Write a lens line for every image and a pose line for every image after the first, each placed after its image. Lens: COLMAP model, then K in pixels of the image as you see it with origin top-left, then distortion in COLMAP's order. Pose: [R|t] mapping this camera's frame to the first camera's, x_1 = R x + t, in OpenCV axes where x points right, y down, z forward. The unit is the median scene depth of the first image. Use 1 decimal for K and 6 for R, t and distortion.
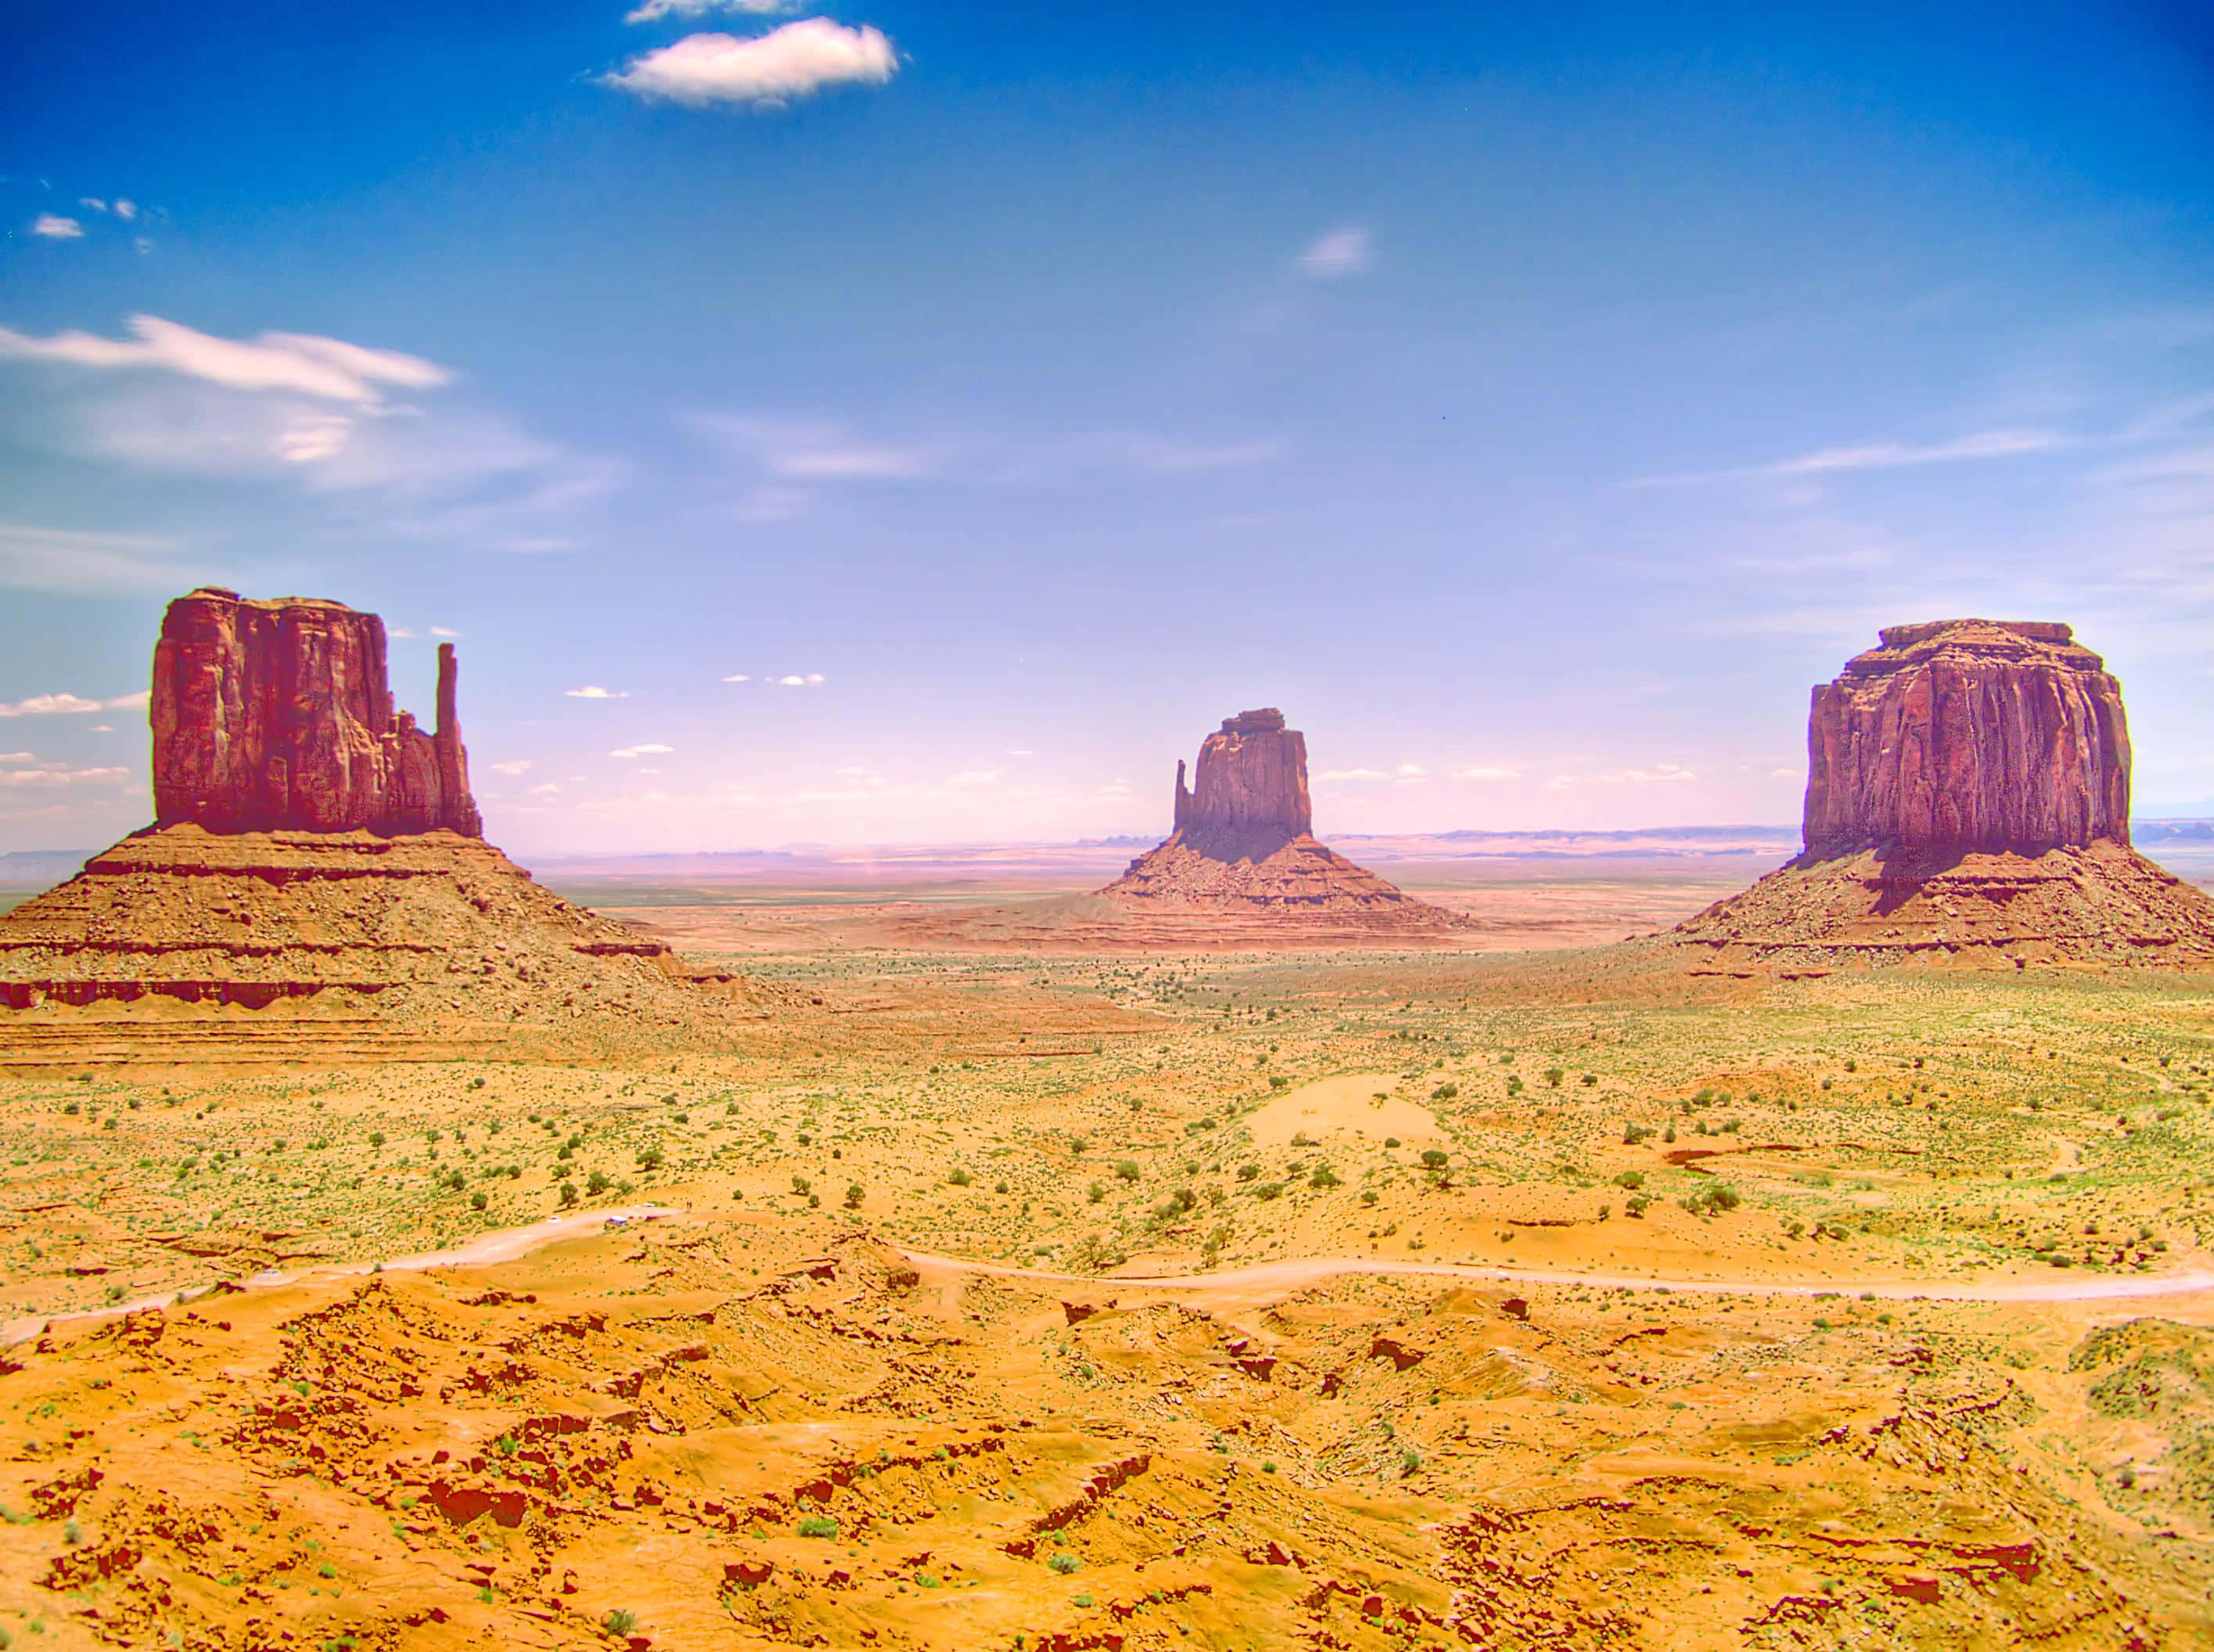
lens RADIAL K [[2505.4, 0, 1083.4], [0, 2505.4, 874.7], [0, 0, 1]] dist [-0.105773, 0.000000]
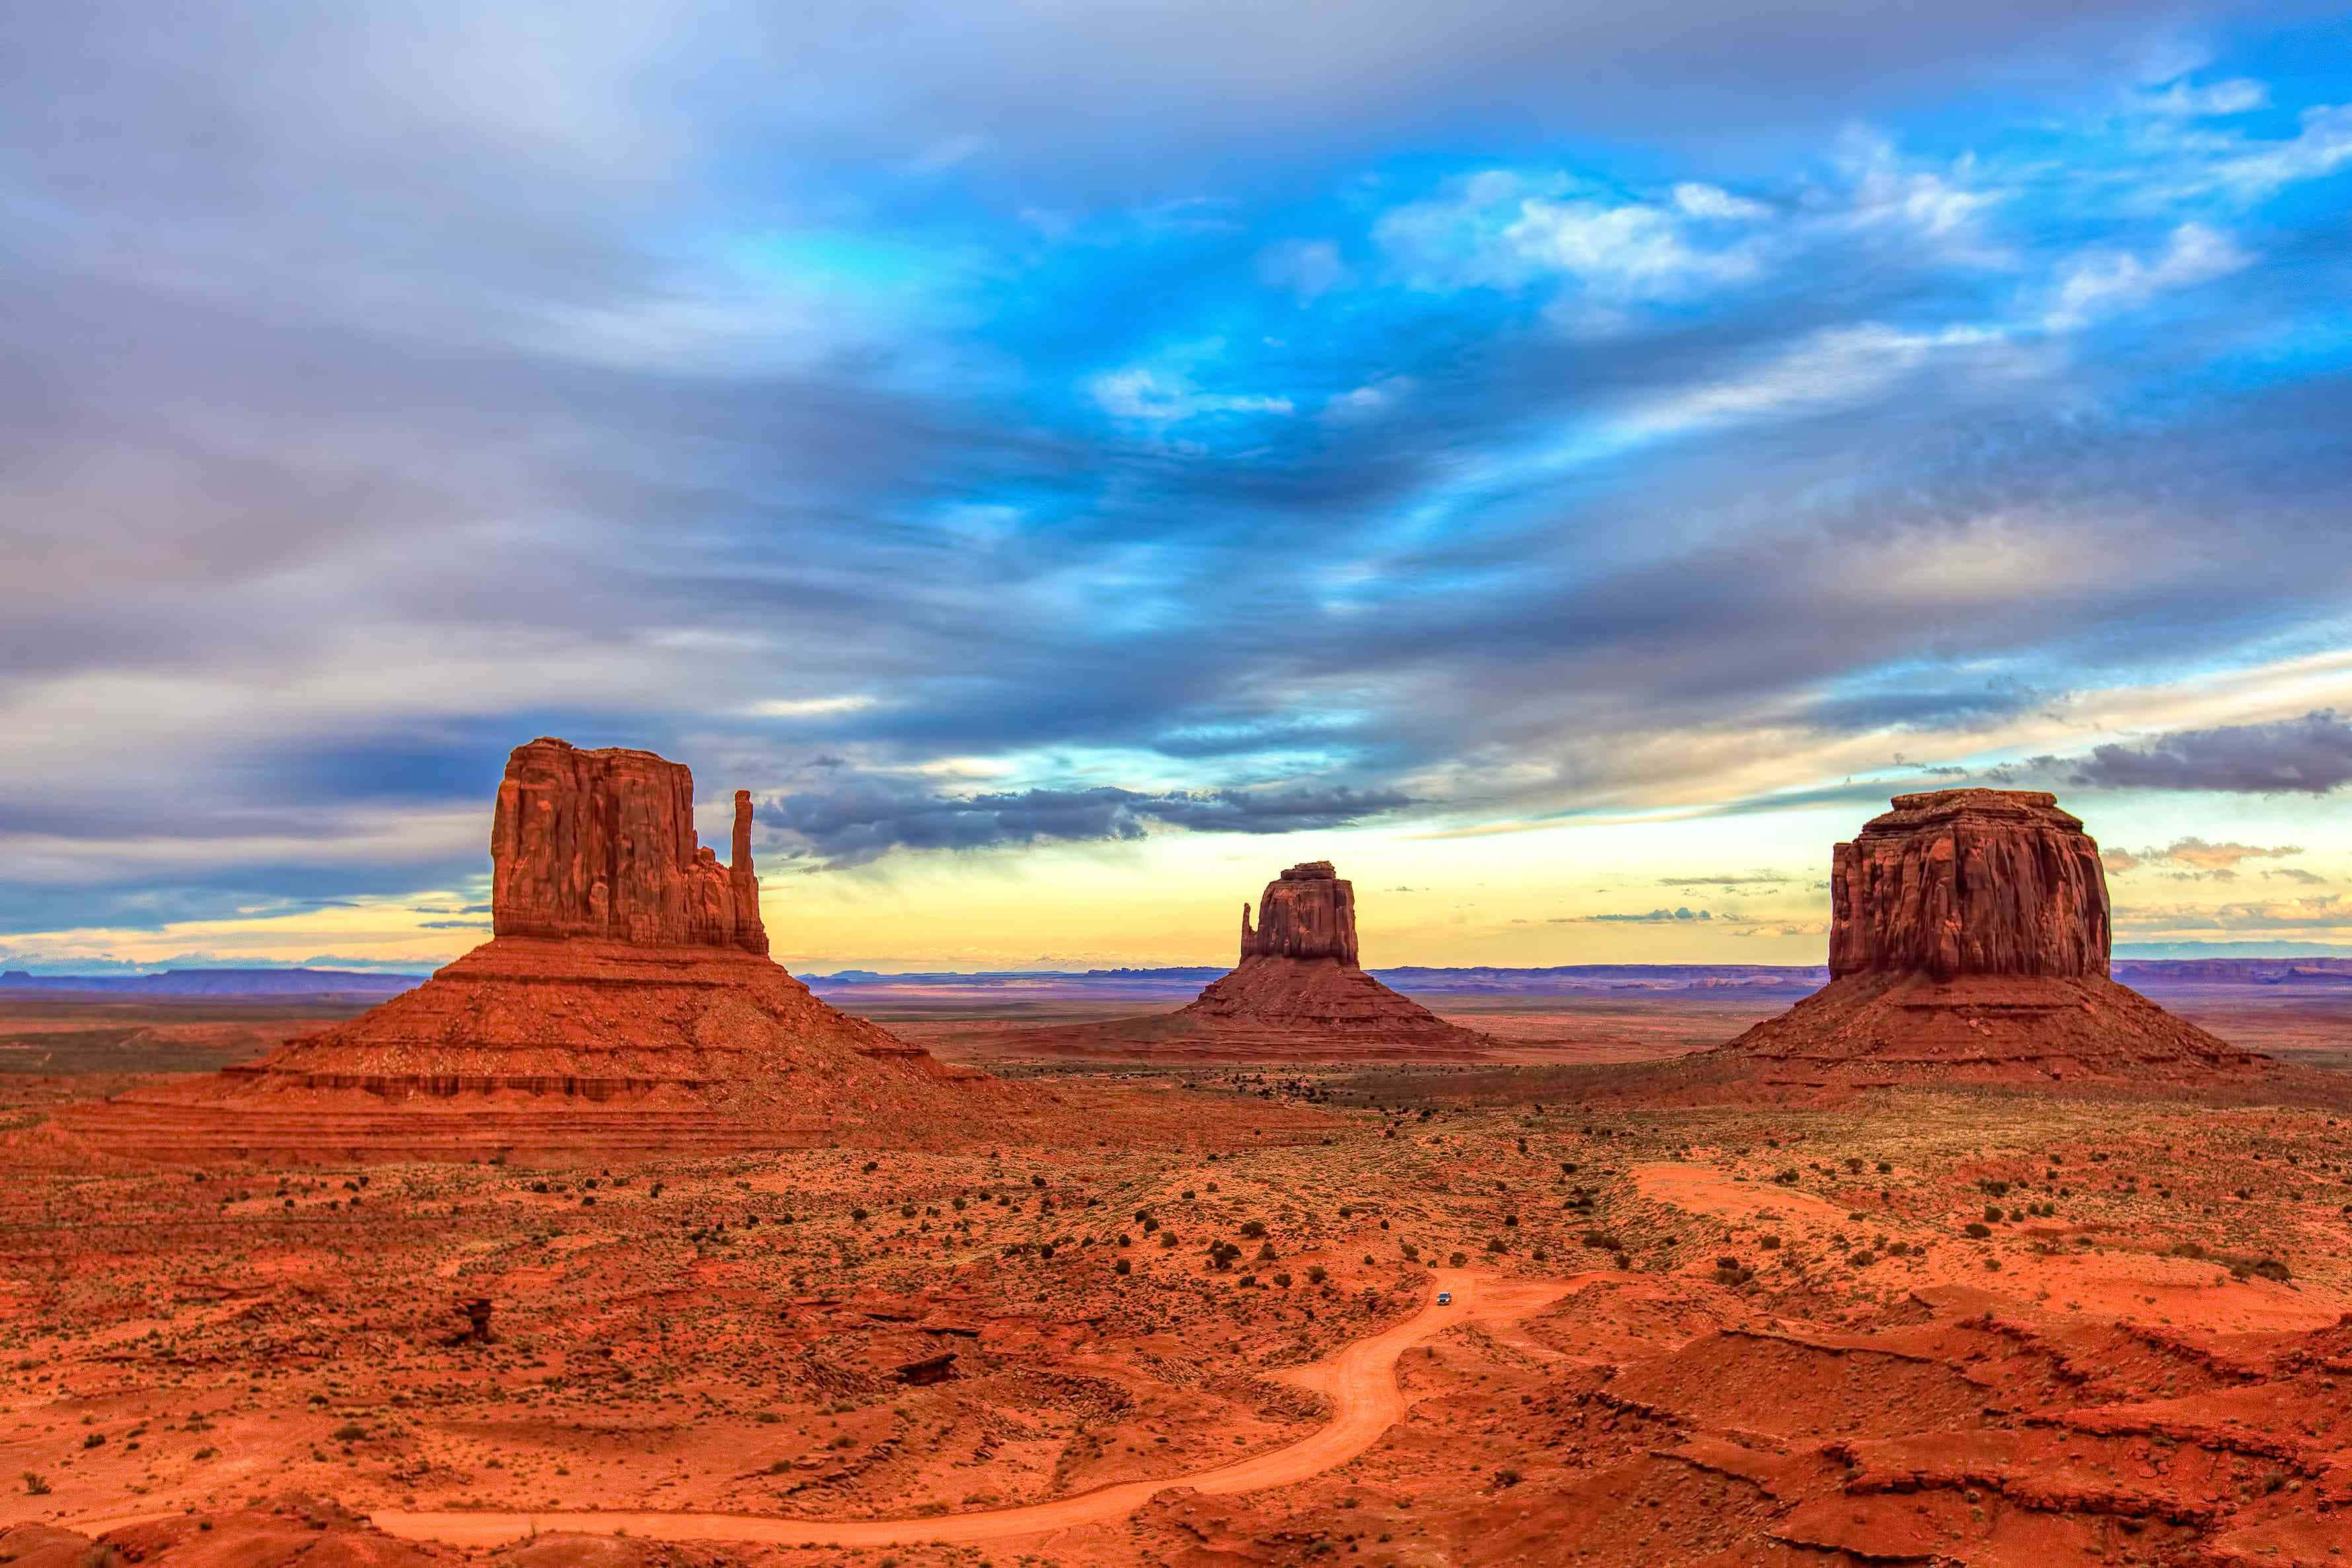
lens RADIAL K [[2054.7, 0, 1147.2], [0, 2054.7, 745.2], [0, 0, 1]] dist [0.000536, -0.011952]
pose [[0.999134, 0.014793, 0.038897, -0.114040], [-0.009853, 0.992202, -0.124254, 0.005670], [-0.040432, 0.123763, 0.991488, 0.022461]]
